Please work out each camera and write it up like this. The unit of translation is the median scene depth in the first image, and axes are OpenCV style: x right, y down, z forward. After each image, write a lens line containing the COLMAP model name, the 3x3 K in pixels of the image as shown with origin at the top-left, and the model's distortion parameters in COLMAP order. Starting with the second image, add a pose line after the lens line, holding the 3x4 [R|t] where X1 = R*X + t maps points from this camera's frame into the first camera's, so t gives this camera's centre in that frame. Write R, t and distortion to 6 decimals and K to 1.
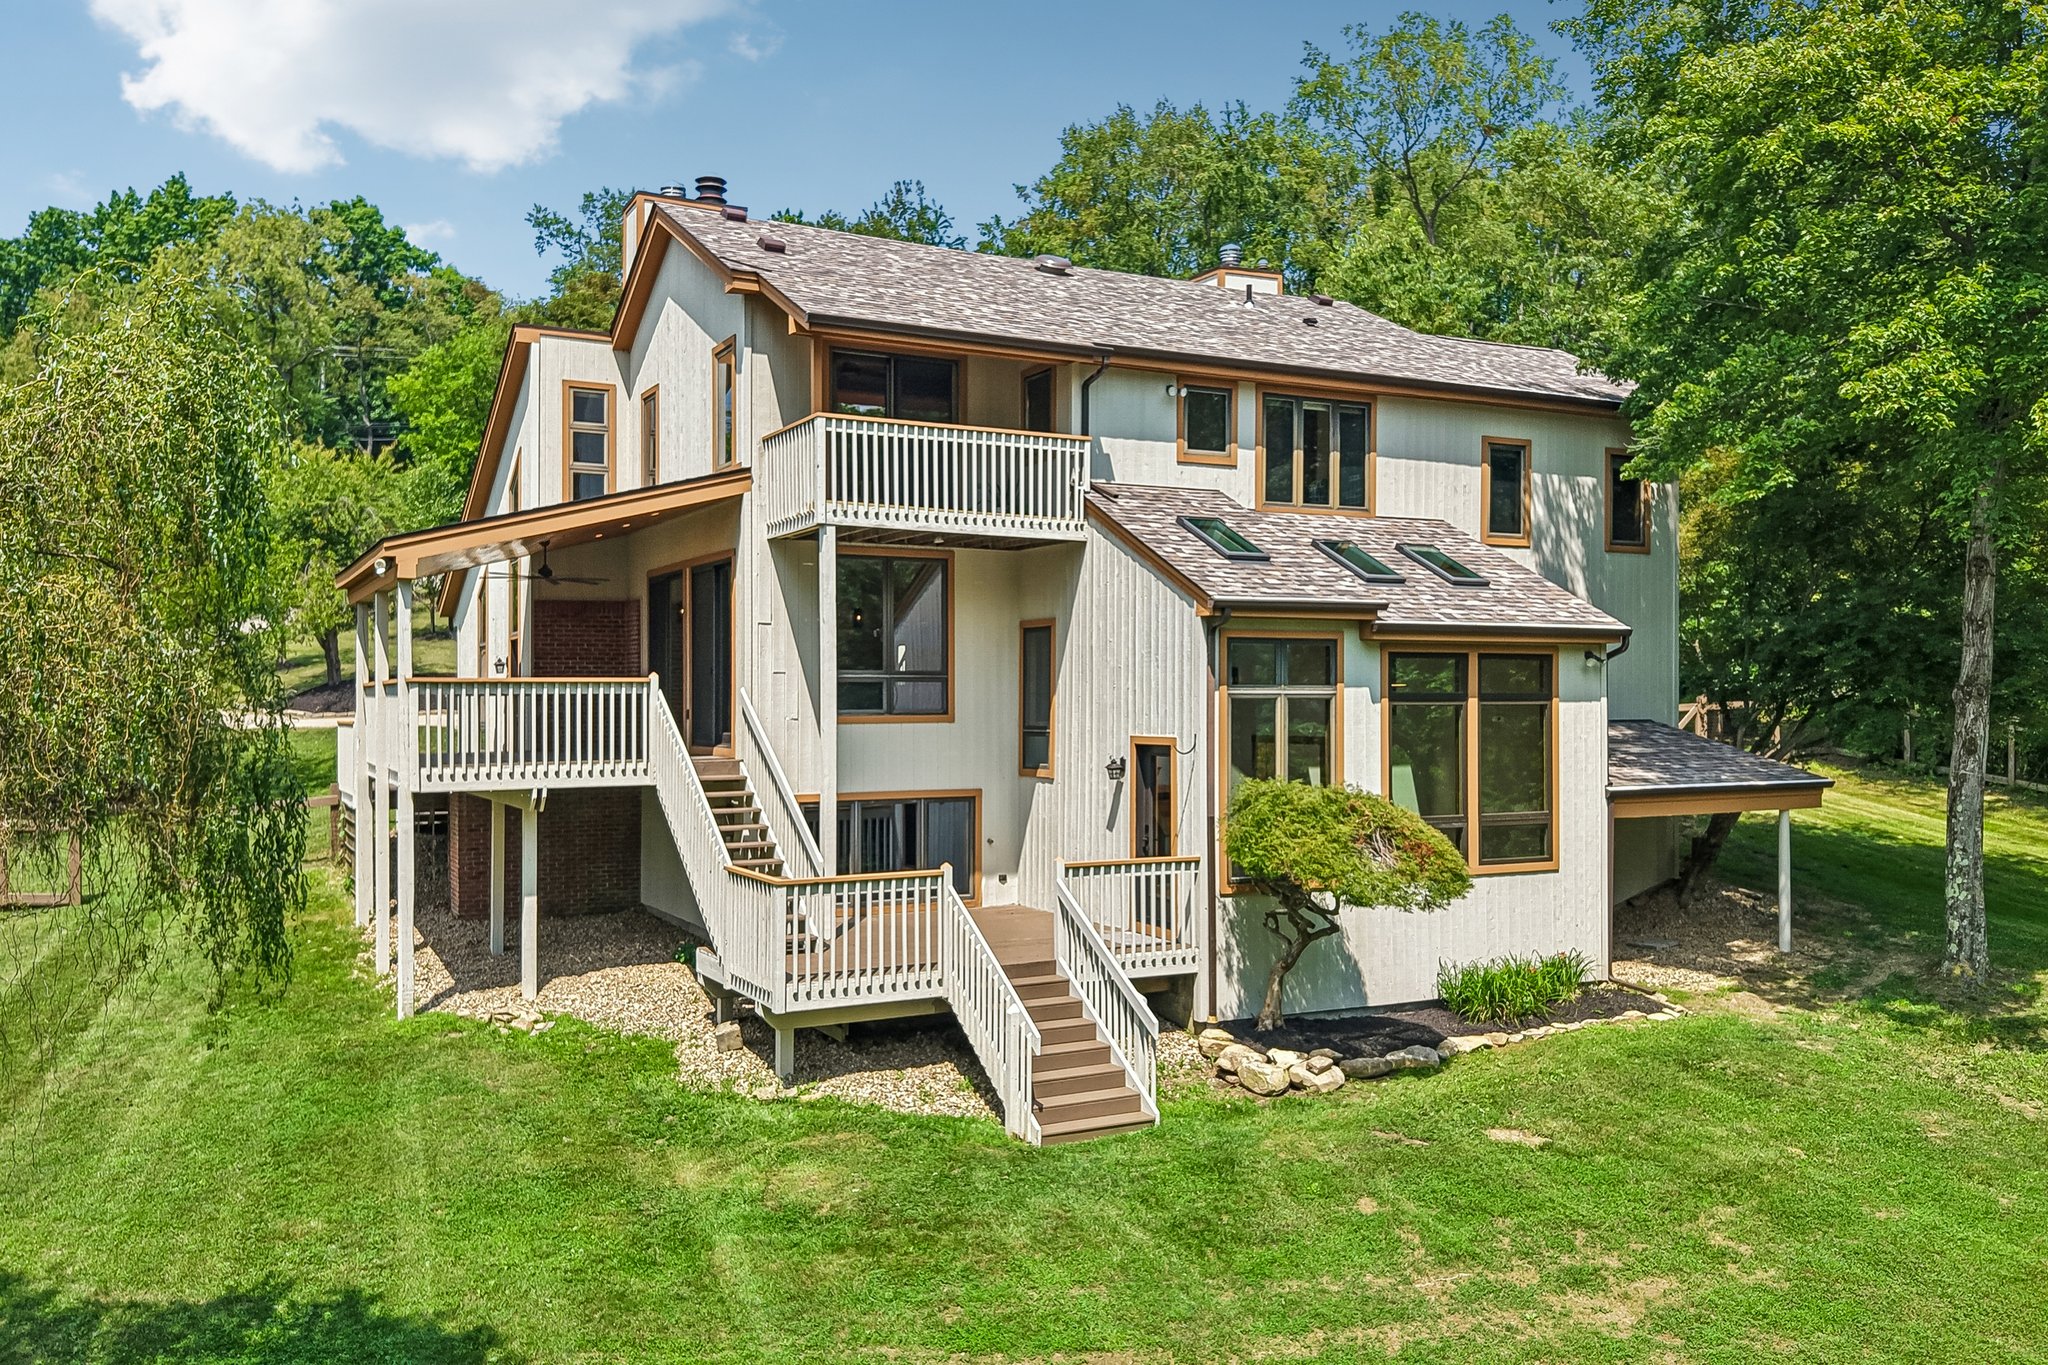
lens RADIAL K [[1637.9, 0, 1001.7], [0, 1637.9, 698.1], [0, 0, 1]] dist [0.021400, -0.026464]
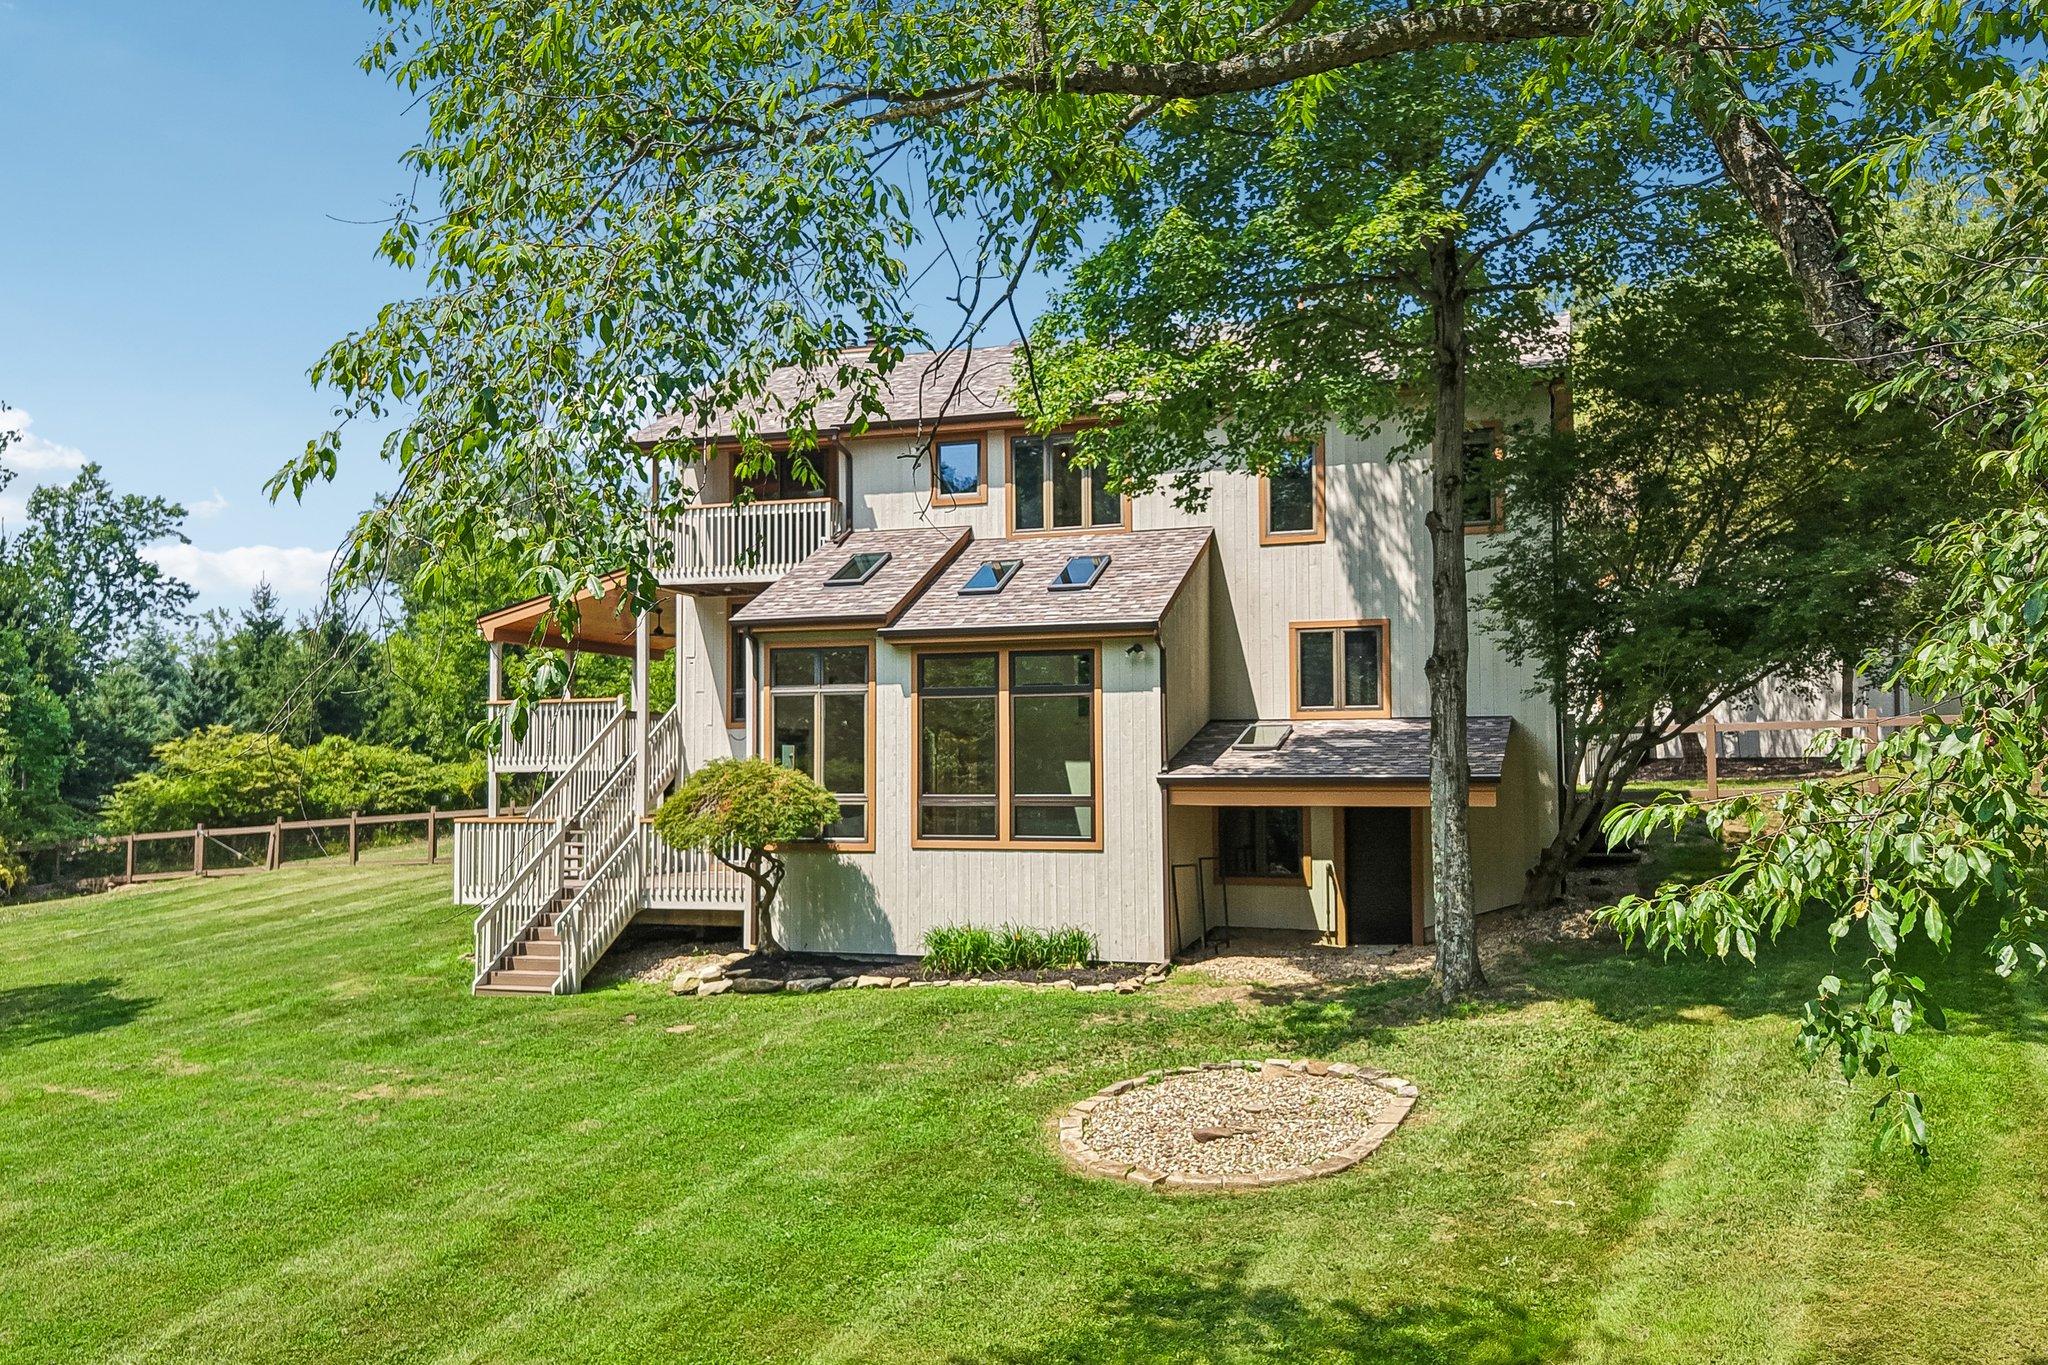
lens RADIAL K [[1637.9, 0, 1025.4], [0, 1637.9, 670.2], [0, 0, 1]] dist [0.021400, -0.026464]
pose [[0.694777, -0.044748, -0.717832, 1.085701], [0.002670, 0.998216, -0.059642, 0.051602], [0.719220, 0.039521, 0.693657, 0.232981]]
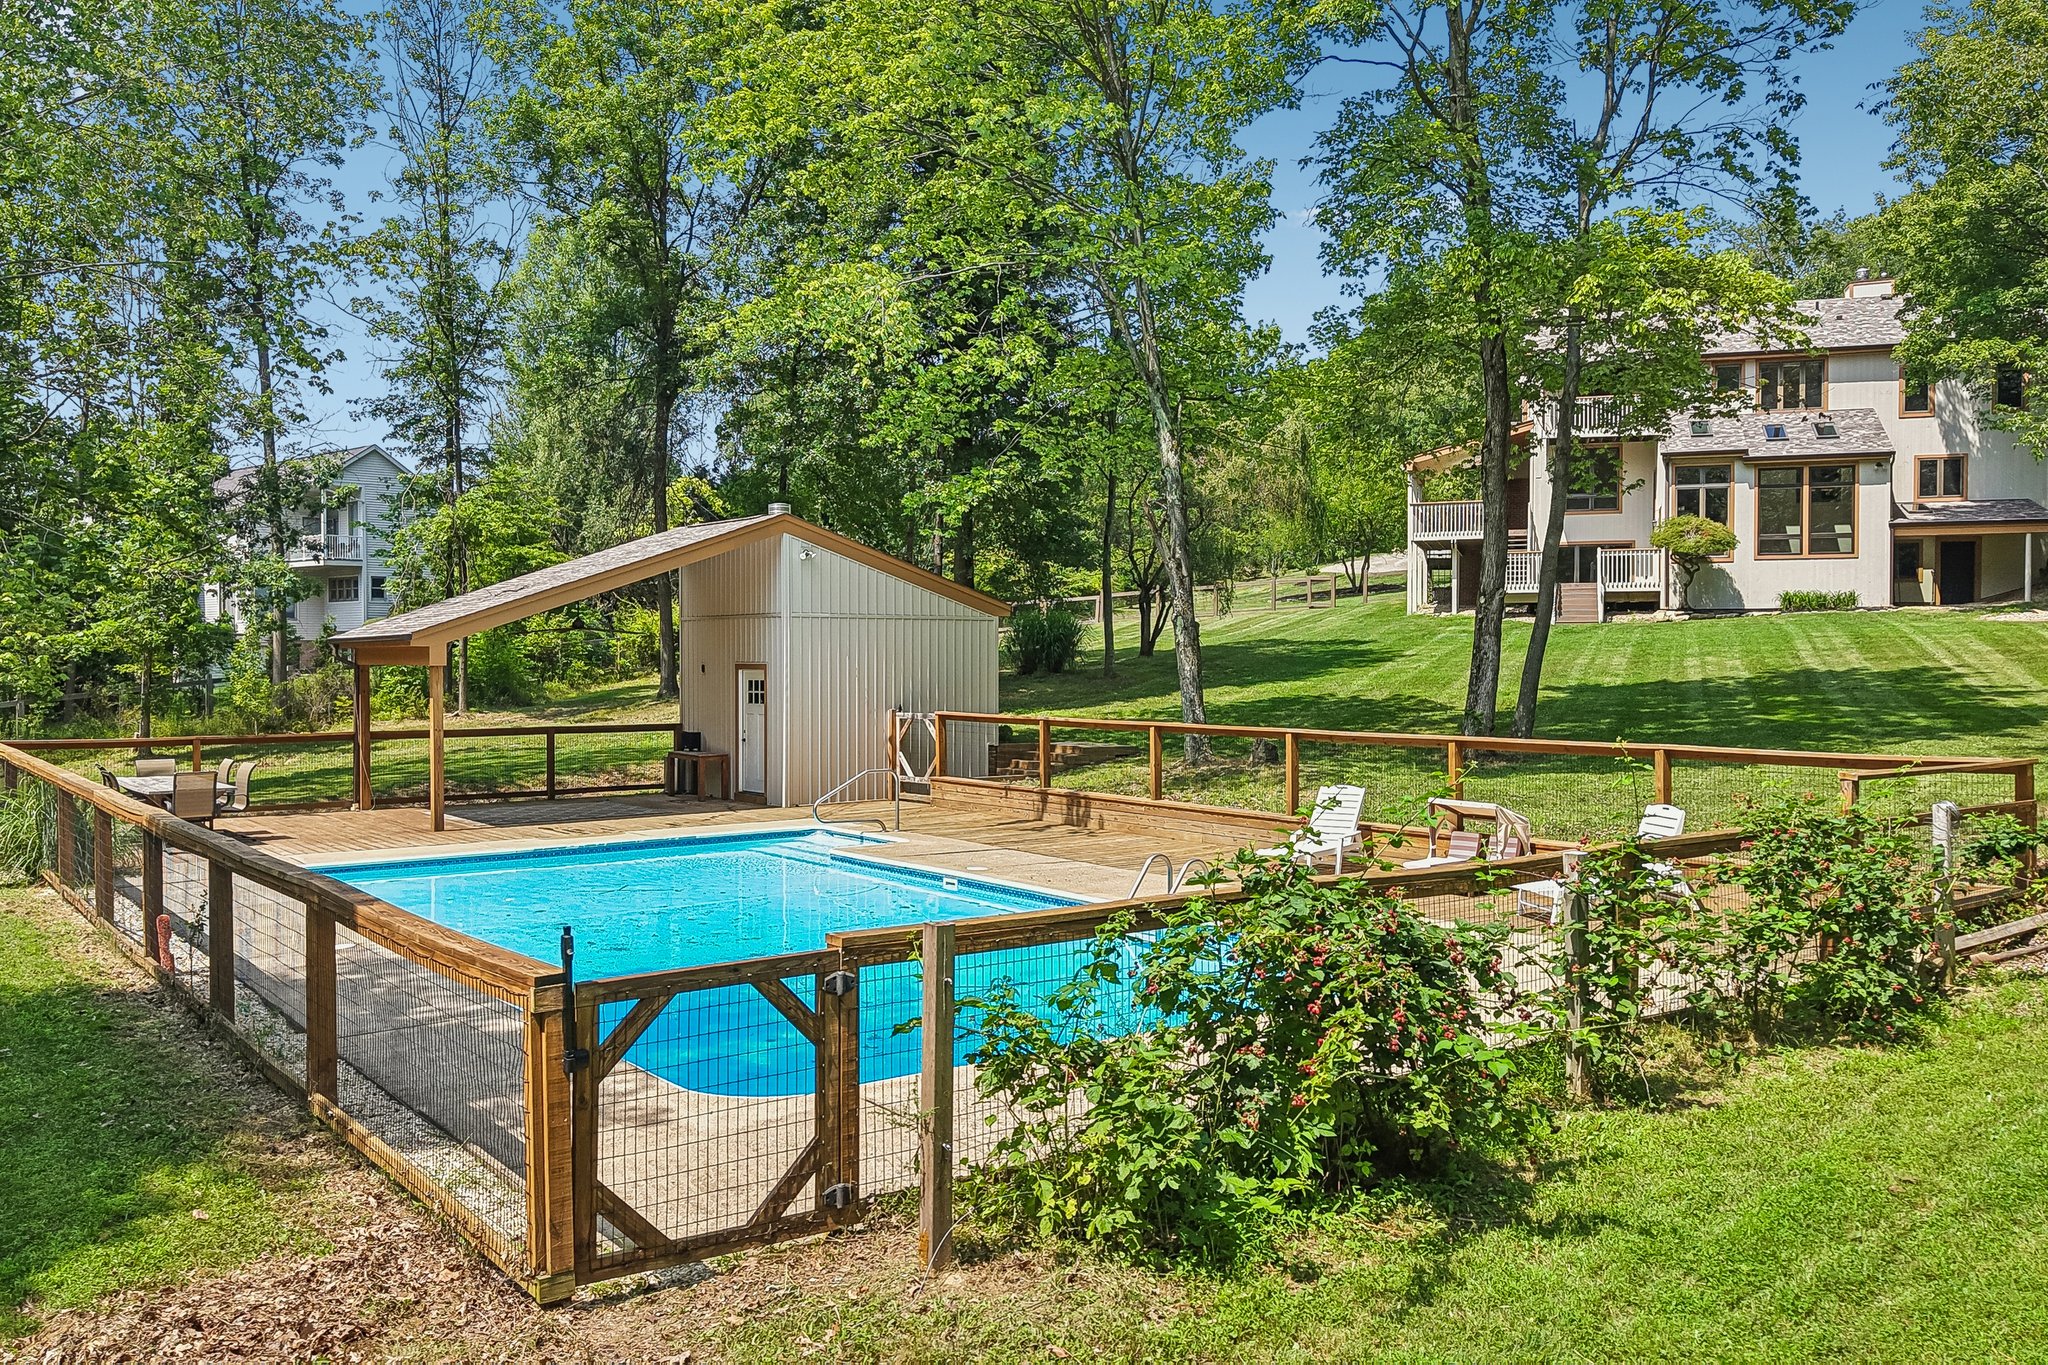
lens RADIAL K [[1637.9, 0, 1012.1], [0, 1637.9, 688.2], [0, 0, 1]] dist [0.021400, -0.026464]
pose [[0.706872, 0.014982, -0.707183, 1.164072], [0.000476, 0.999765, 0.021656, 0.243143], [0.707342, -0.015645, 0.706699, -1.526092]]
